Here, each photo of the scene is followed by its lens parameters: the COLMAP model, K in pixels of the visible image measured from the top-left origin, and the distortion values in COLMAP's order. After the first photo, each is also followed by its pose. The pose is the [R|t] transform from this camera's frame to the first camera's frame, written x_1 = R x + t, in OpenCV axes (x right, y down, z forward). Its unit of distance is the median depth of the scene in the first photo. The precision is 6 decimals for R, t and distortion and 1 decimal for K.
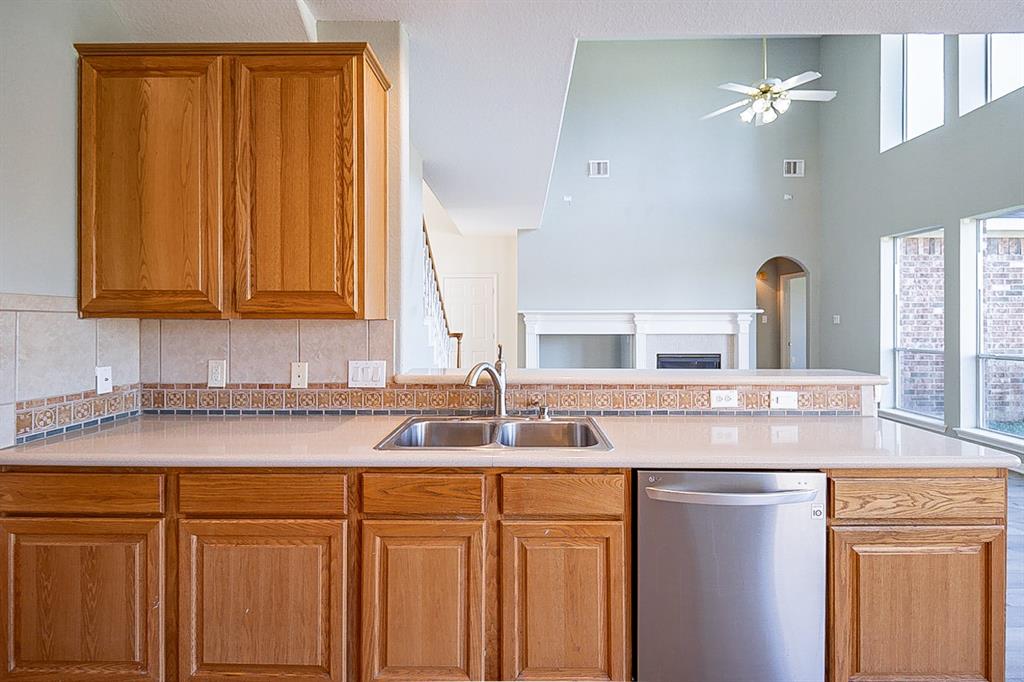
lens RADIAL K [[468.3, 0, 515.4], [0, 468.3, 320.1], [0, 0, 1]] dist [0.003933, 0.000060]
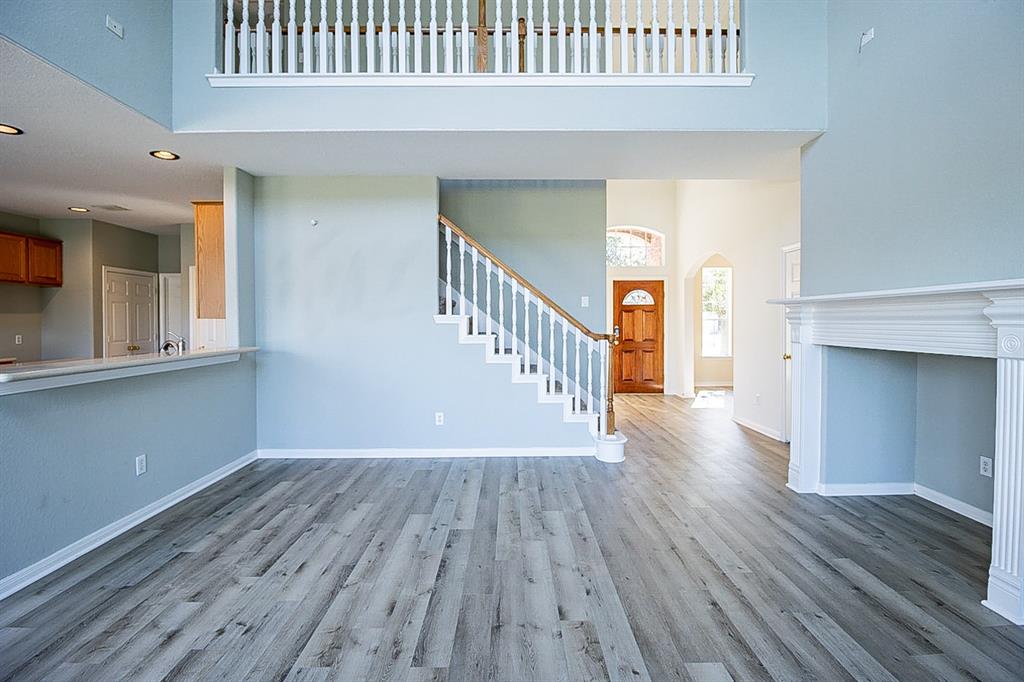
lens RADIAL K [[479.8, 0, 520.5], [0, 479.8, 325.2], [0, 0, 1]] dist [-0.008277, -0.001231]
pose [[0.030719, 0.011206, -0.999465, 0.668165], [0.004714, 0.999924, 0.011356, 0.003009], [0.999517, -0.005061, 0.030664, 0.806367]]
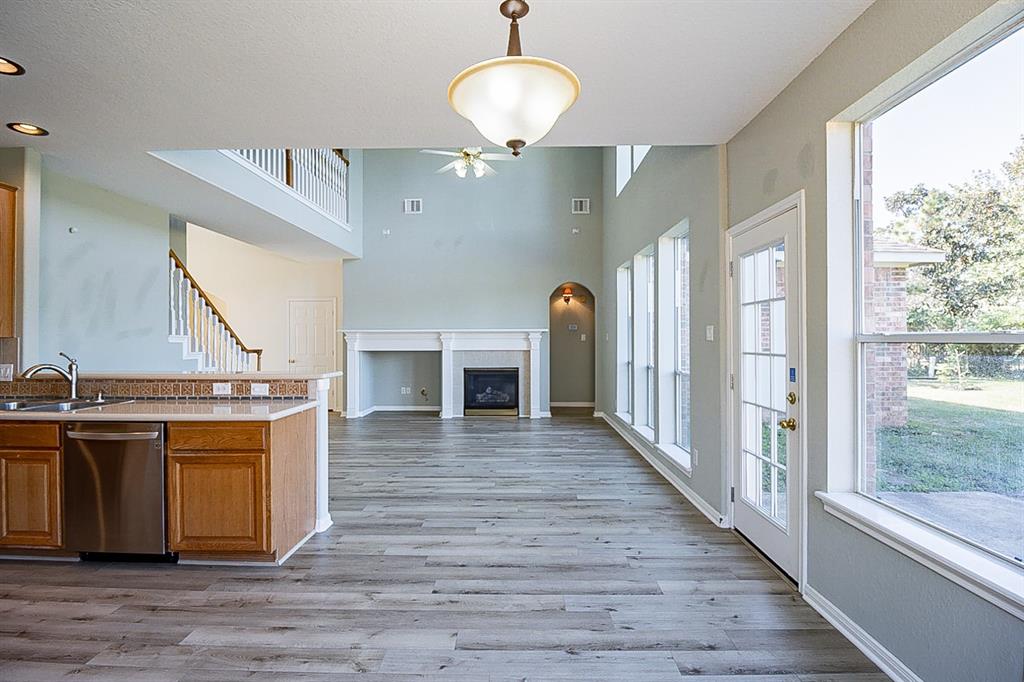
lens RADIAL K [[482.5, 0, 512.7], [0, 482.5, 330.2], [0, 0, 1]] dist [-0.013686, -0.000906]
pose [[0.999995, -0.001748, 0.002454, 0.509616], [0.001791, 0.999848, -0.017315, 0.001510], [-0.002424, 0.017319, 0.999847, -0.213962]]
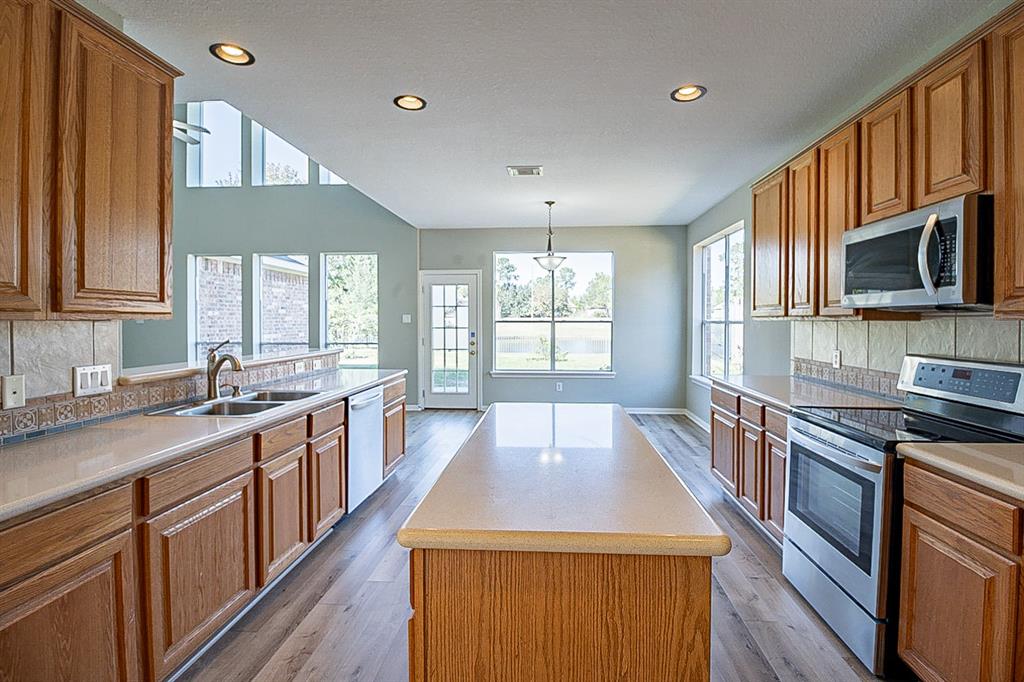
lens RADIAL K [[479.8, 0, 520.5], [0, 479.8, 325.2], [0, 0, 1]] dist [-0.008277, -0.001231]
pose [[0.056038, -0.009340, 0.998385, -0.445047], [-0.001947, 0.999953, 0.009464, -0.000539], [-0.998427, -0.002474, 0.056017, 0.041799]]
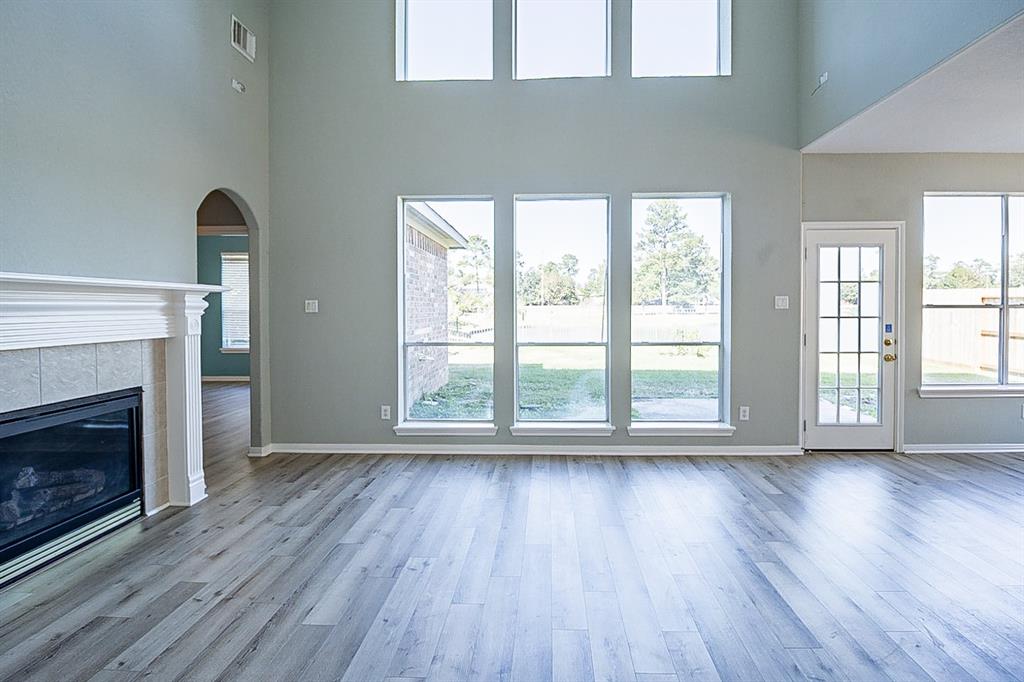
lens RADIAL K [[486.6, 0, 531.3], [0, 486.6, 318.4], [0, 0, 1]] dist [-0.017579, -0.000670]
pose [[0.014002, -0.019548, 0.999711, 0.013961], [0.003130, 0.999805, 0.019506, 0.003847], [-0.999897, 0.002856, 0.014060, 0.776444]]
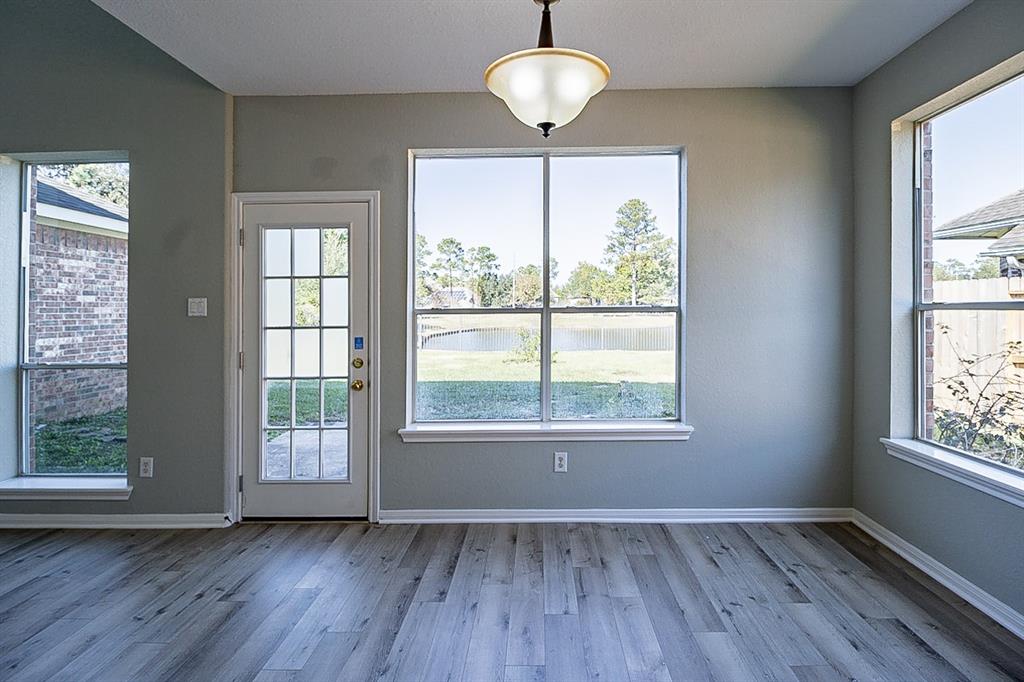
lens RADIAL K [[479.2, 0, 533.1], [0, 479.2, 309.6], [0, 0, 1]] dist [-0.002753, -0.001171]
pose [[-0.006917, 0.002936, 0.999972, 0.247319], [0.008245, 0.999962, -0.002879, 0.002217], [-0.999942, 0.008225, -0.006941, 0.045343]]
